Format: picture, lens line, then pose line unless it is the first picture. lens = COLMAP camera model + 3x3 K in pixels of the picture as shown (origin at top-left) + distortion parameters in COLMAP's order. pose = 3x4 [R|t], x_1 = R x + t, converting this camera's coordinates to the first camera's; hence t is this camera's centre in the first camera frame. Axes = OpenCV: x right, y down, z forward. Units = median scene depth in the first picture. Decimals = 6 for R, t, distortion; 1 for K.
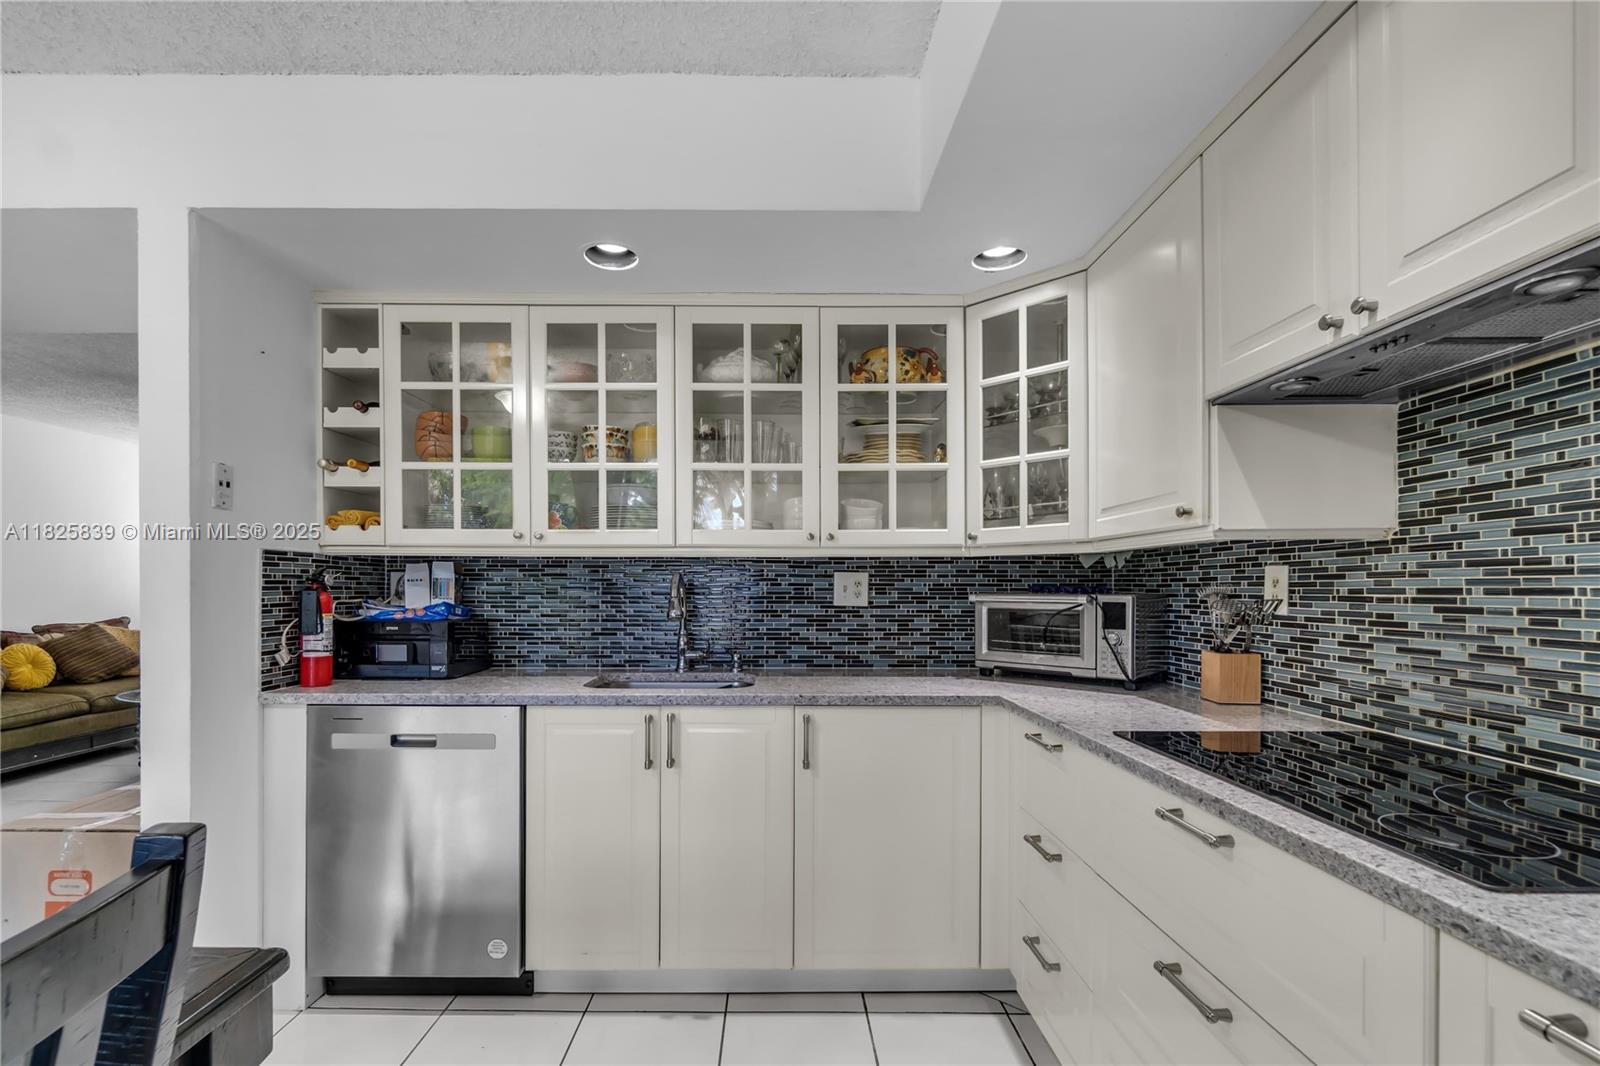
lens RADIAL K [[707.5, 0, 750.8], [0, 707.5, 590.4], [0, 0, 1]] dist [-0.004616, 0.000502]
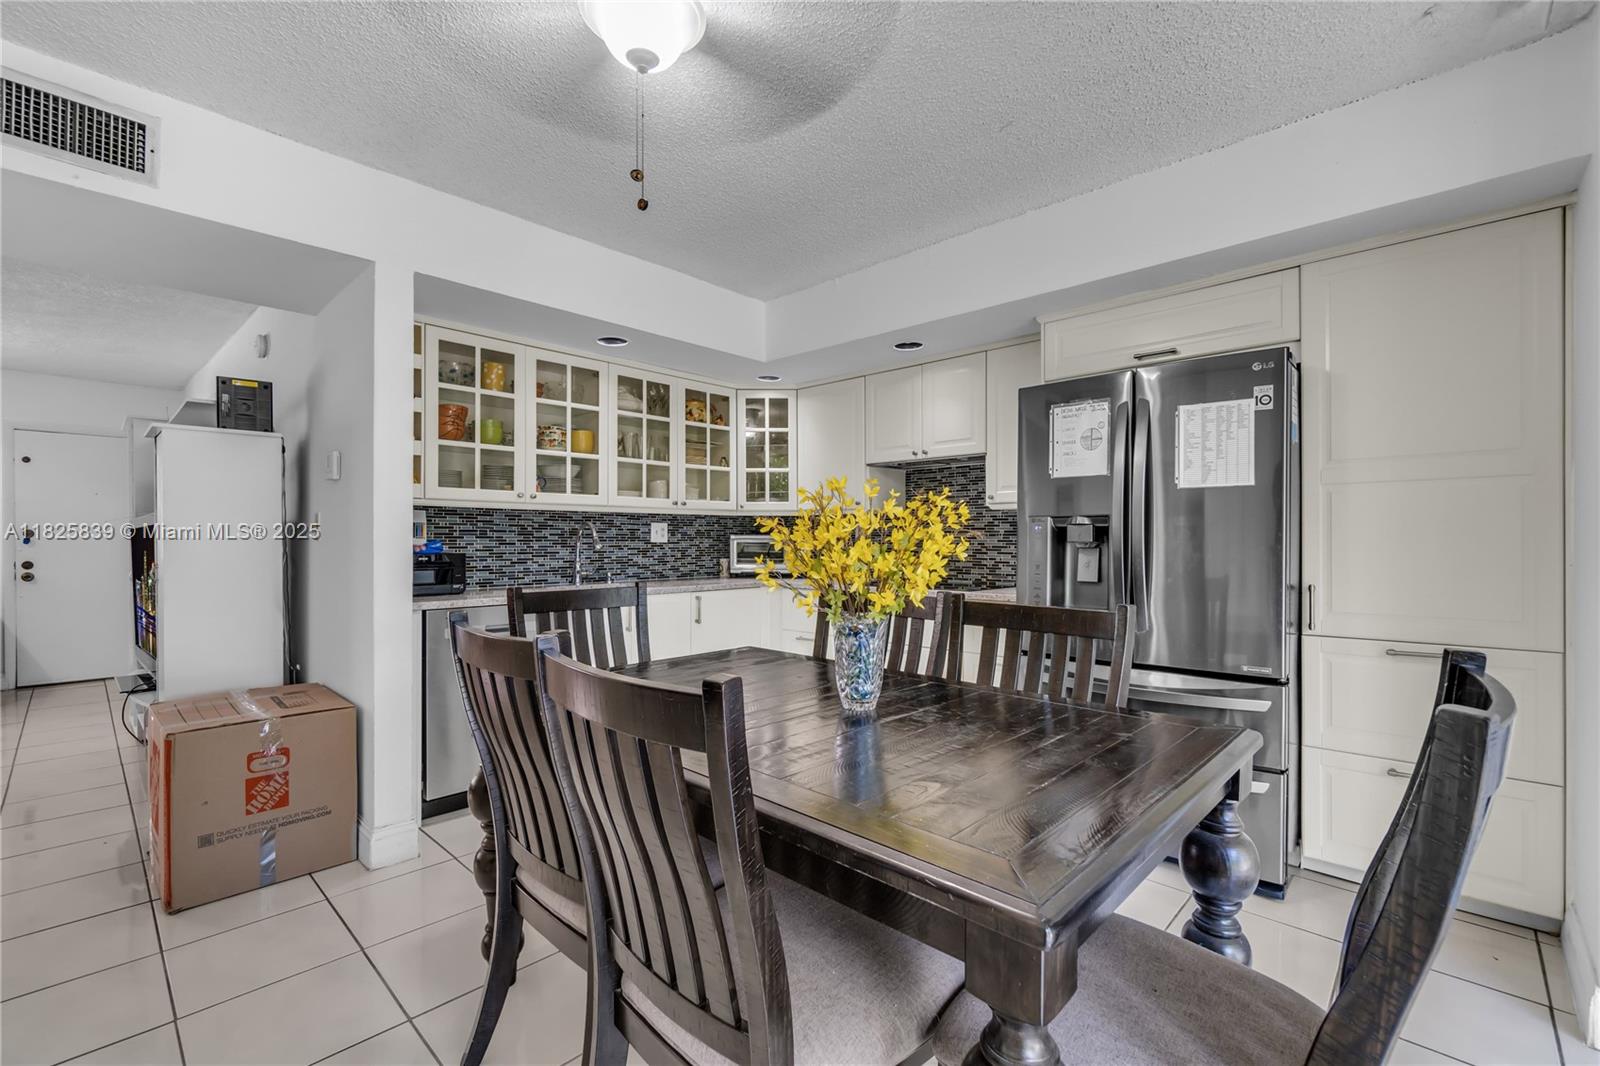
lens RADIAL K [[707.5, 0, 761.6], [0, 707.5, 542.7], [0, 0, 1]] dist [-0.004616, 0.000502]
pose [[0.707178, -0.005476, 0.707015, -1.070505], [0.003170, 0.999985, 0.004575, 0.019027], [-0.707029, -0.000994, 0.707184, -0.454804]]
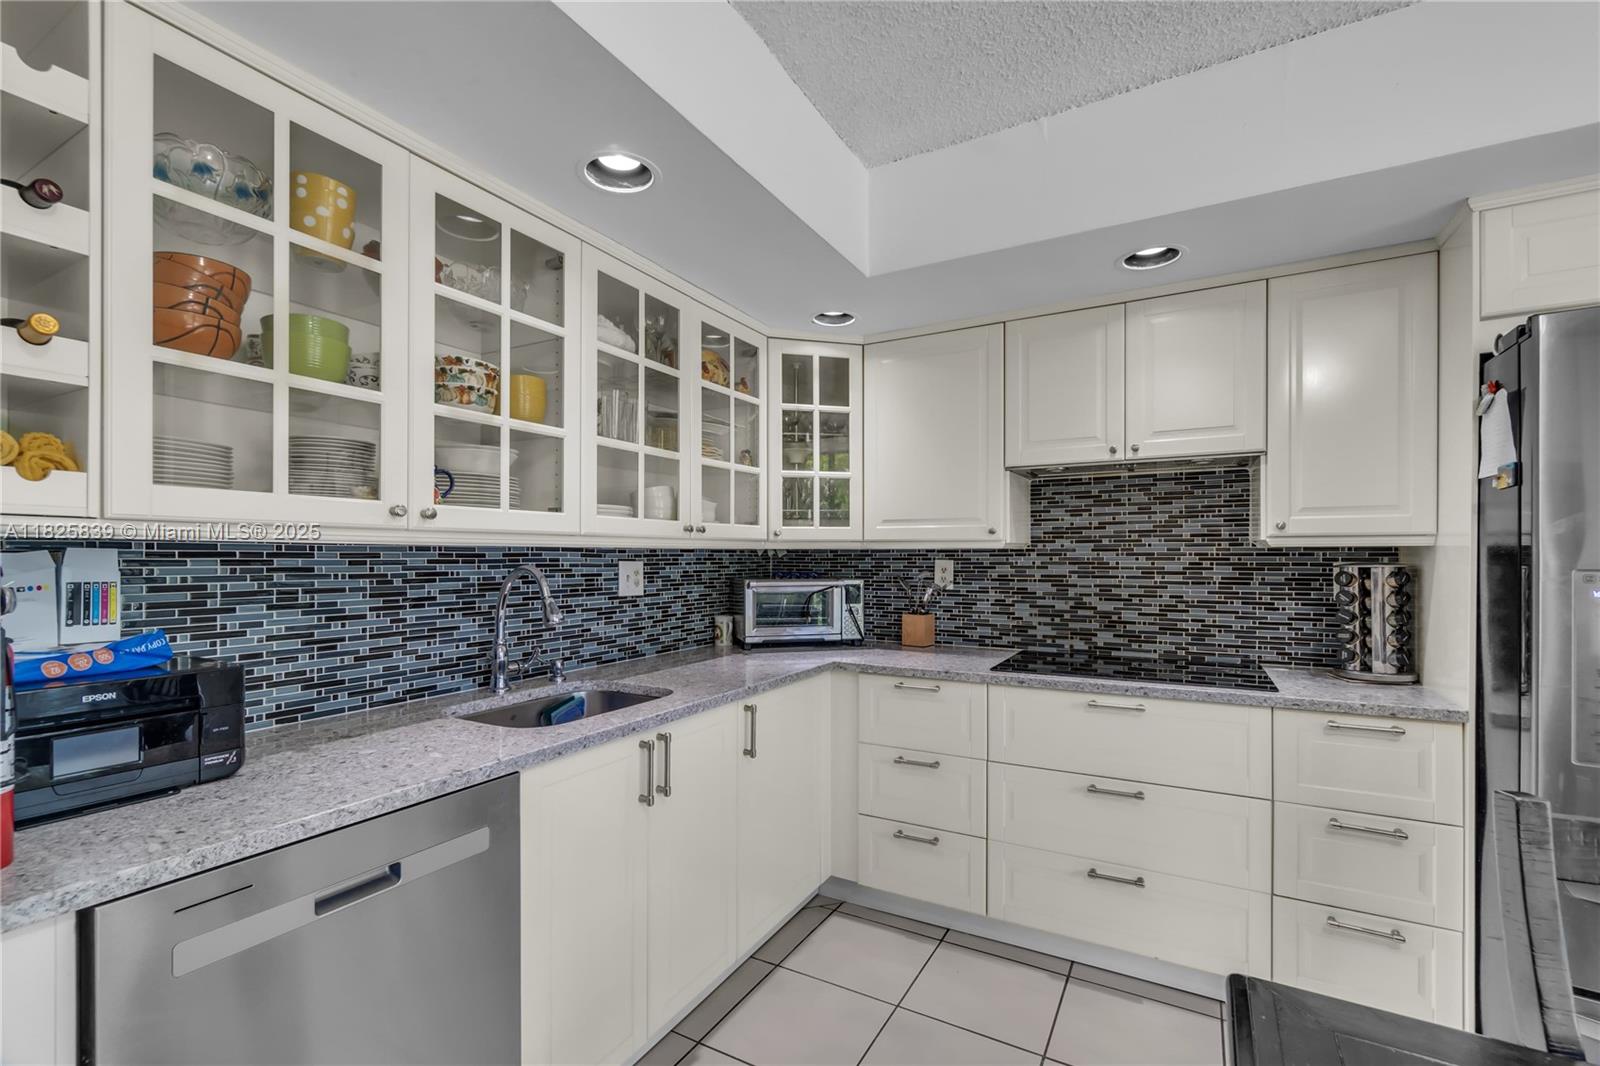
lens RADIAL K [[707.5, 0, 781.5], [0, 707.5, 556.2], [0, 0, 1]] dist [-0.004616, 0.000502]
pose [[0.494347, -0.002911, 0.869260, -0.726361], [0.006333, 0.999980, -0.000253, -0.037342], [-0.869242, 0.005630, 0.494355, 0.409394]]
